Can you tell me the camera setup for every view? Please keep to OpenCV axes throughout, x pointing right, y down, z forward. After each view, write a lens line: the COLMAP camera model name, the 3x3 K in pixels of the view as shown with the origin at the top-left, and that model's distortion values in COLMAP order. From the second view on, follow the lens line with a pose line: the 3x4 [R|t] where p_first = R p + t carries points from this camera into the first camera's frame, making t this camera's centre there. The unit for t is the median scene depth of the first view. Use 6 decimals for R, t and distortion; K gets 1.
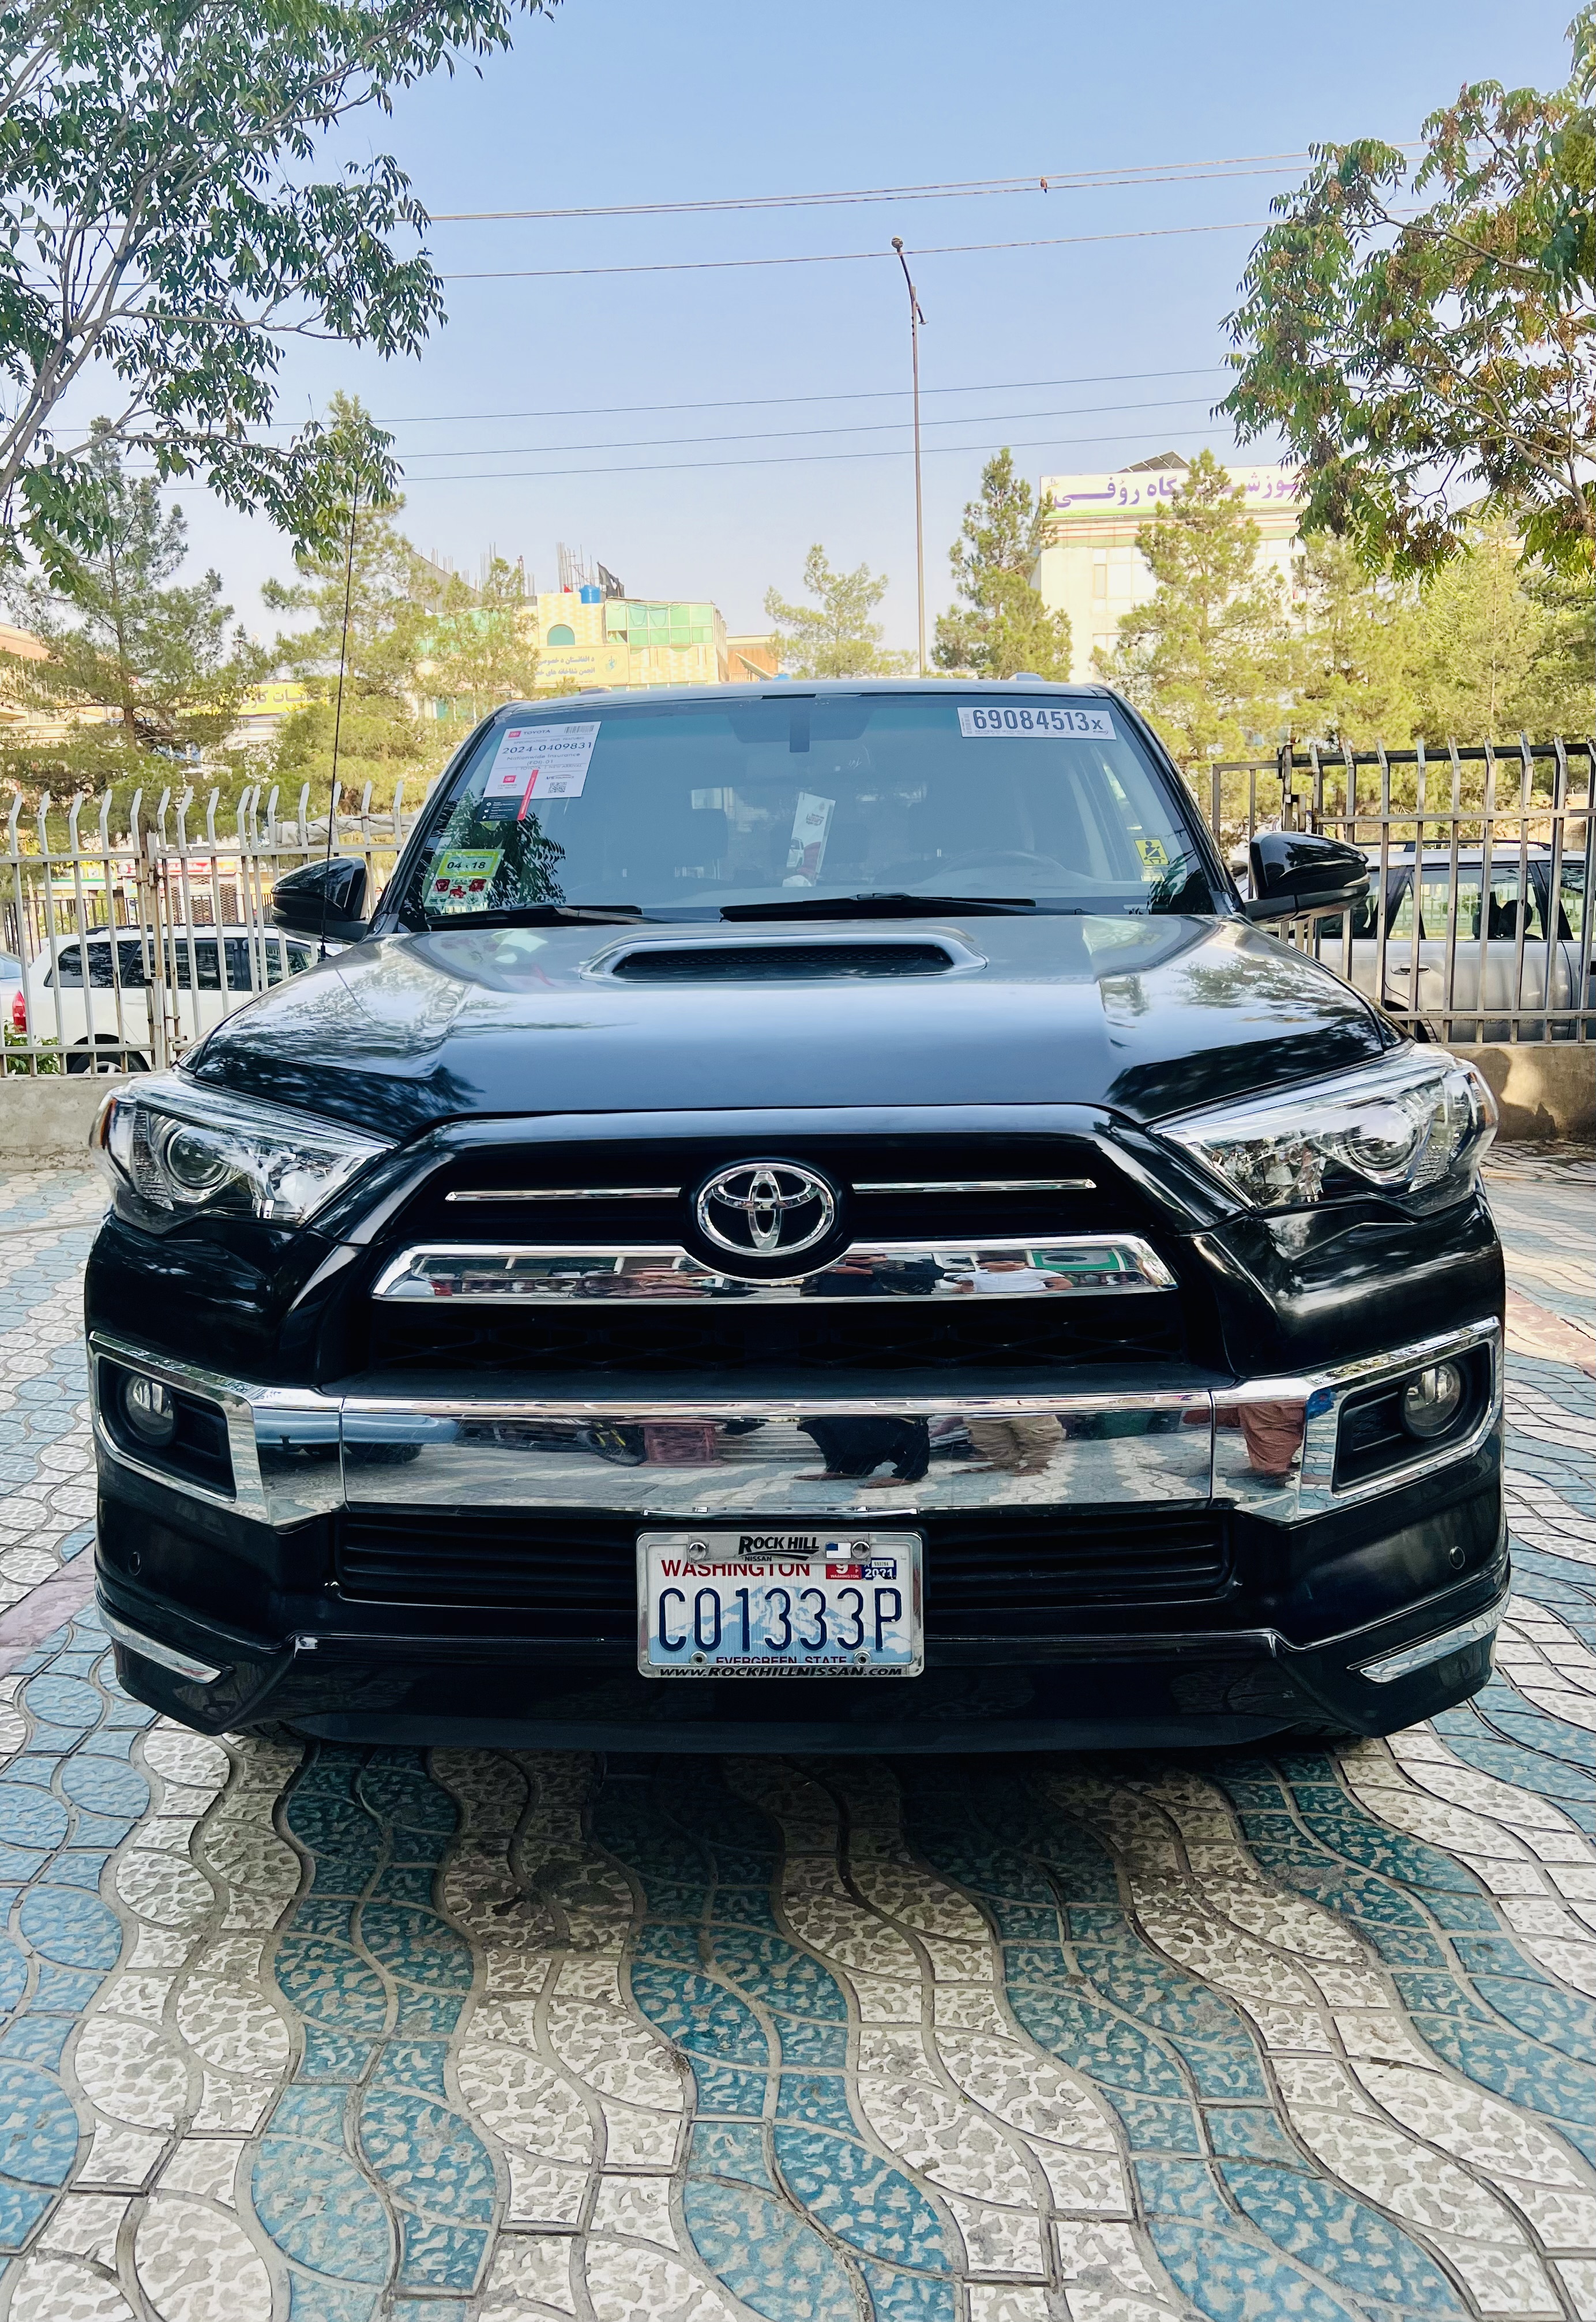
lens RADIAL K [[1761.2, 0, 725.1], [0, 1761.2, 1166.6], [0, 0, 1]] dist [-0.004227, 0.029281]
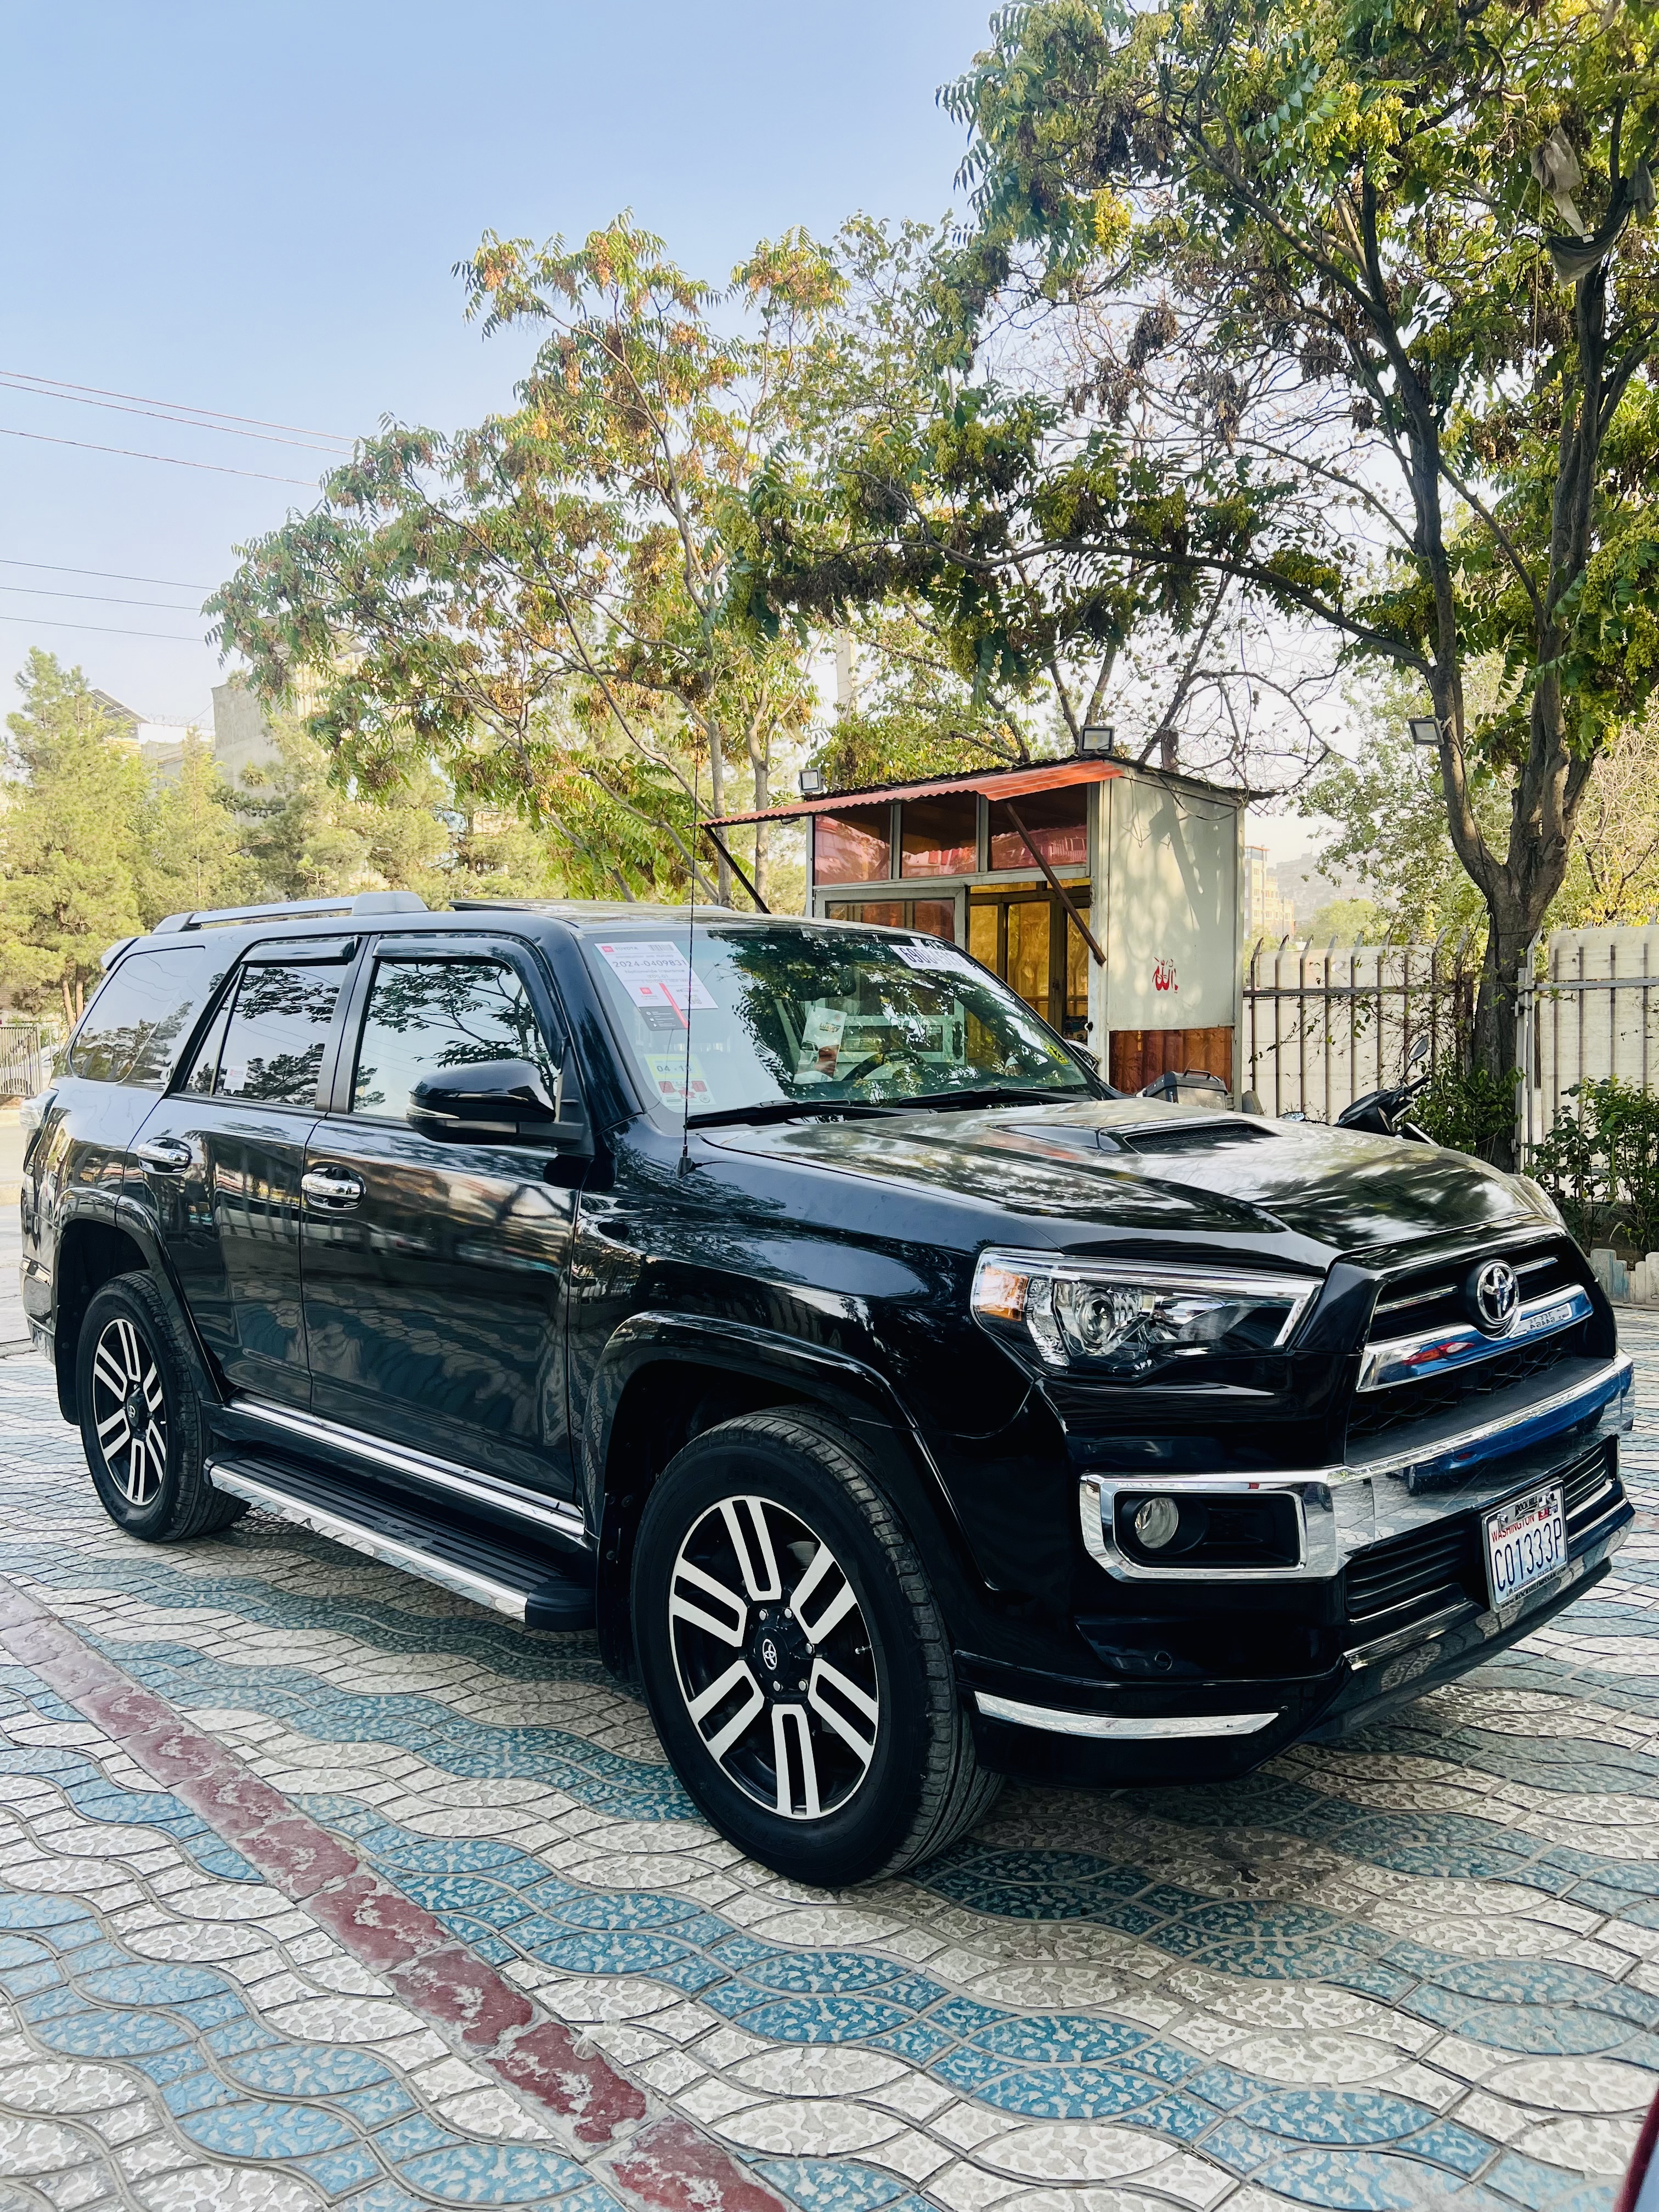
lens RADIAL K [[1663.8, 0, 838.0], [0, 1663.8, 1101.2], [0, 0, 1]] dist [0.015144, -0.009751]
pose [[0.674480, -0.024338, 0.737892, -1.258935], [0.117490, 0.990258, -0.074732, -0.090785], [-0.728885, 0.137100, 0.670768, 0.329660]]
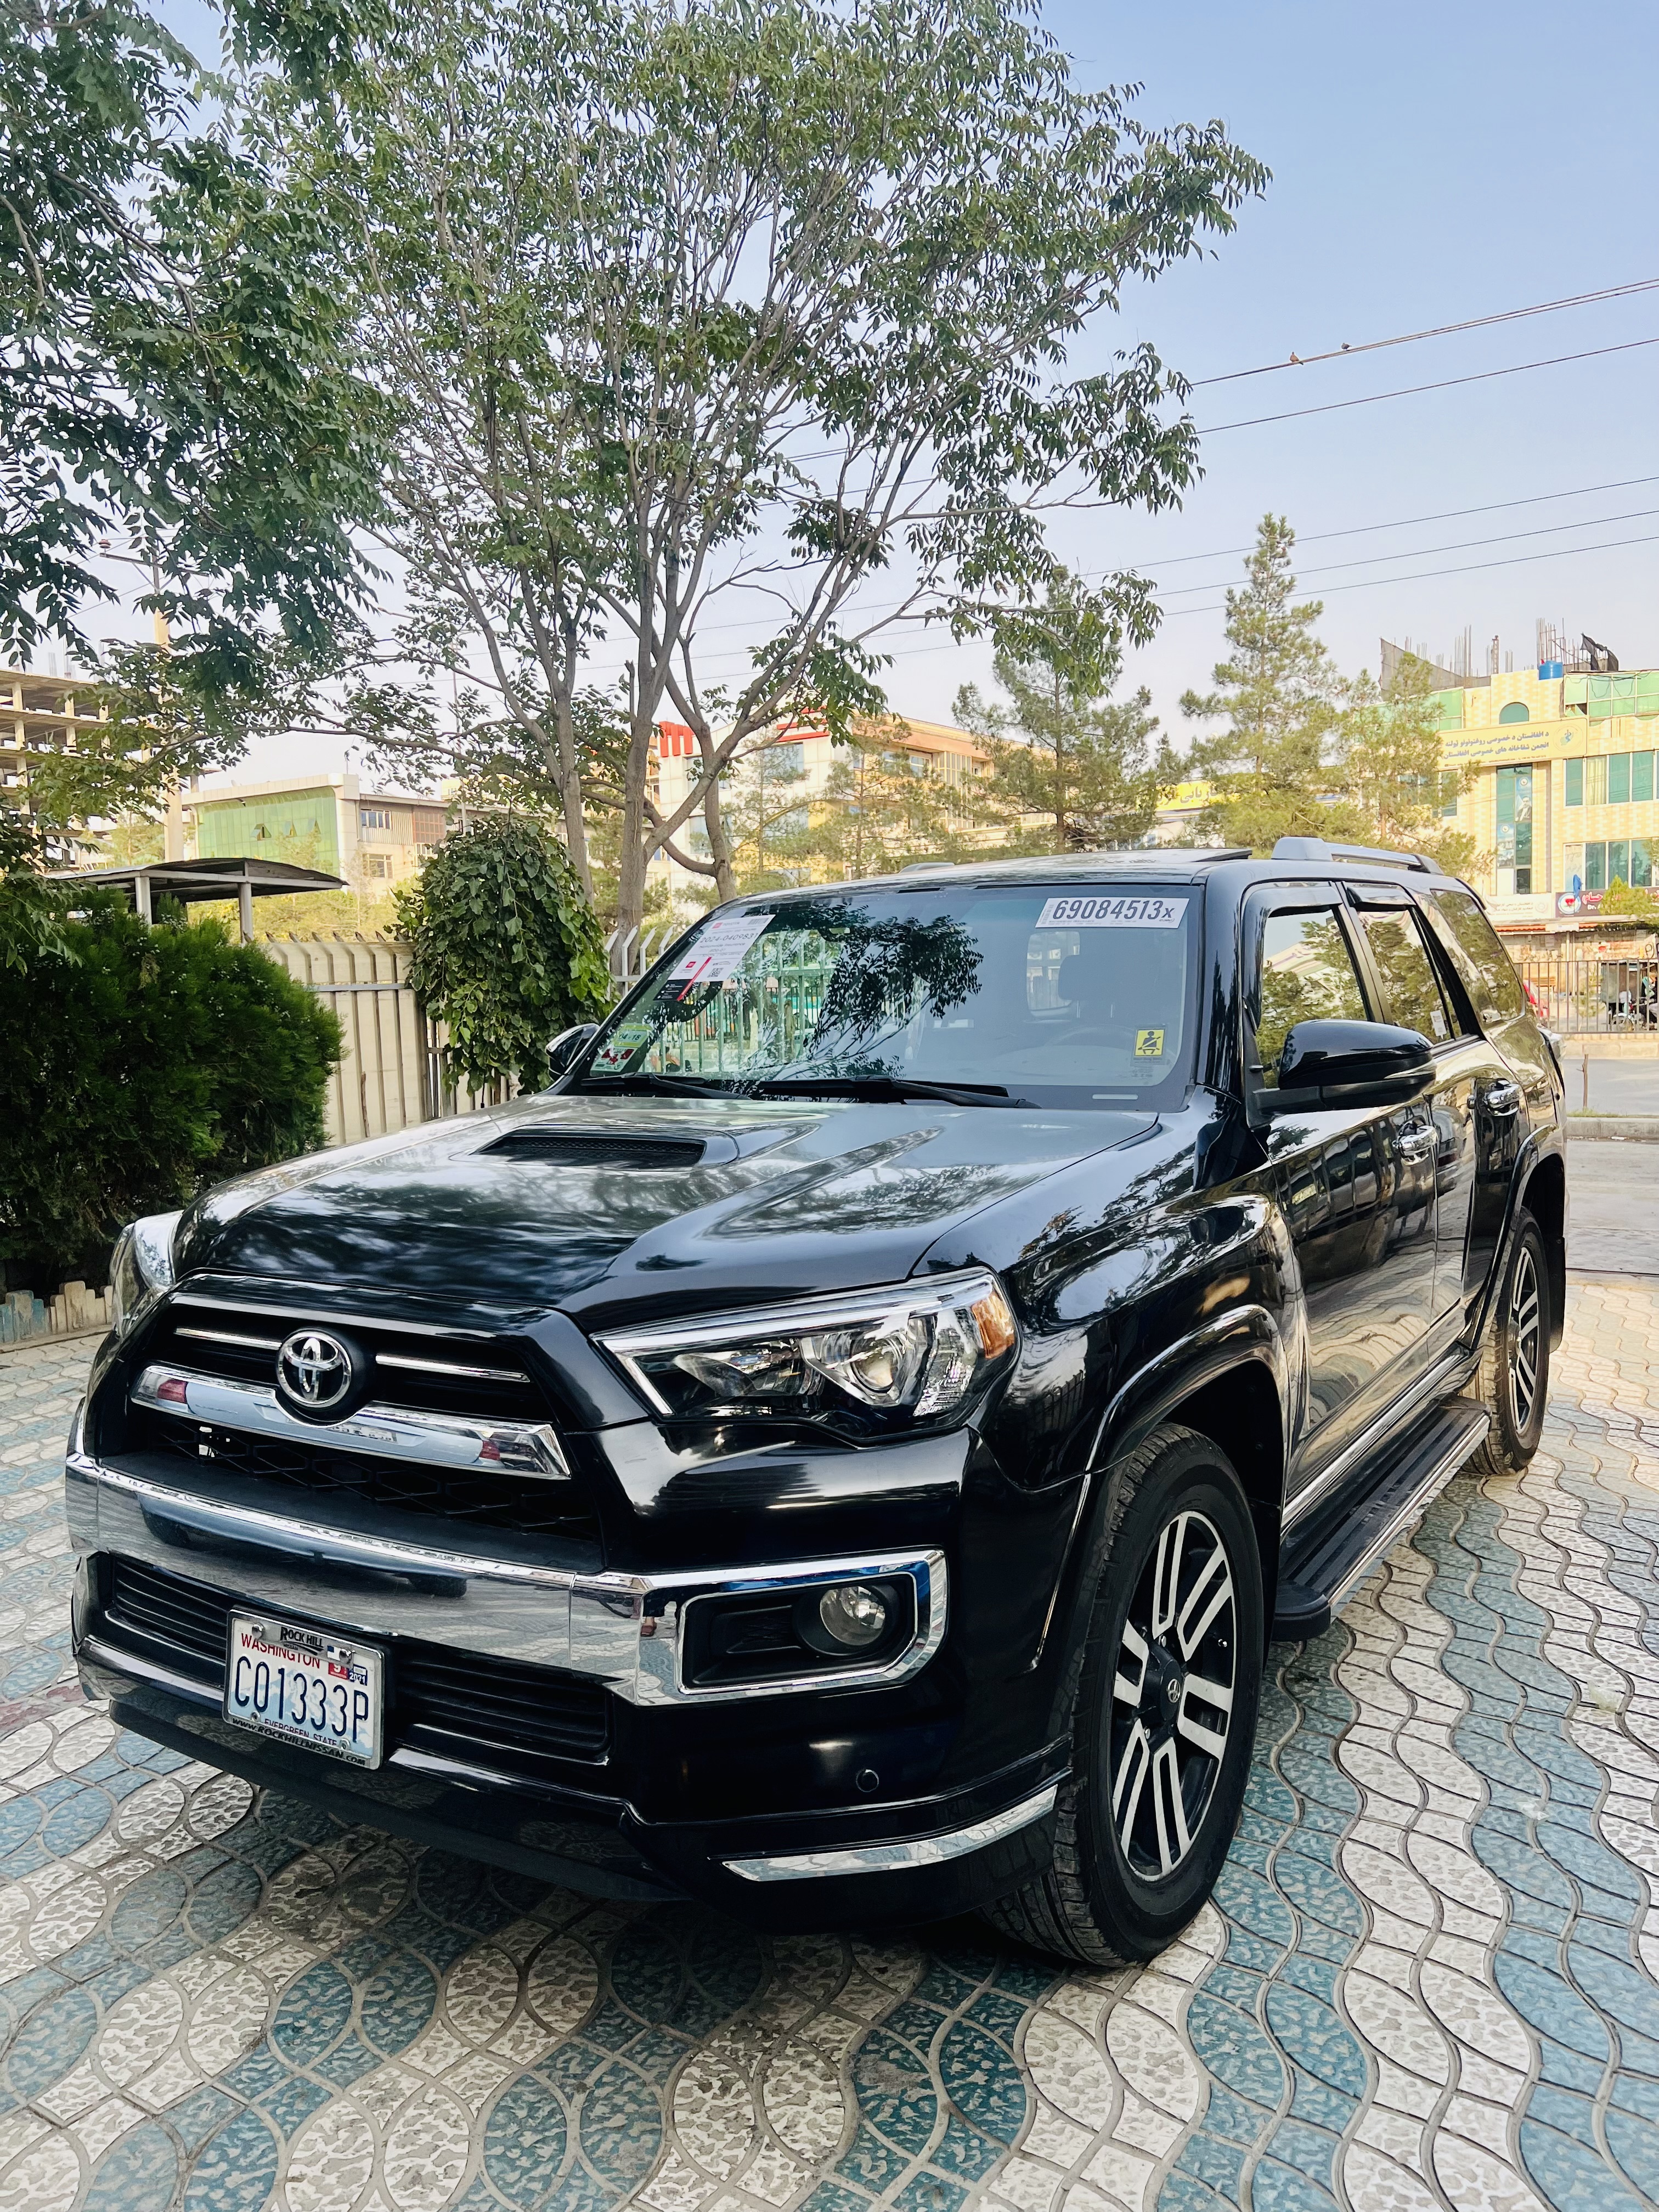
lens RADIAL K [[1663.8, 0, 838.0], [0, 1663.8, 1101.2], [0, 0, 1]] dist [0.015144, -0.009751]
pose [[0.869917, 0.037310, -0.491786, 0.794684], [-0.071310, 0.996172, -0.050565, -0.114513], [0.488016, 0.079056, 0.869247, 0.101495]]
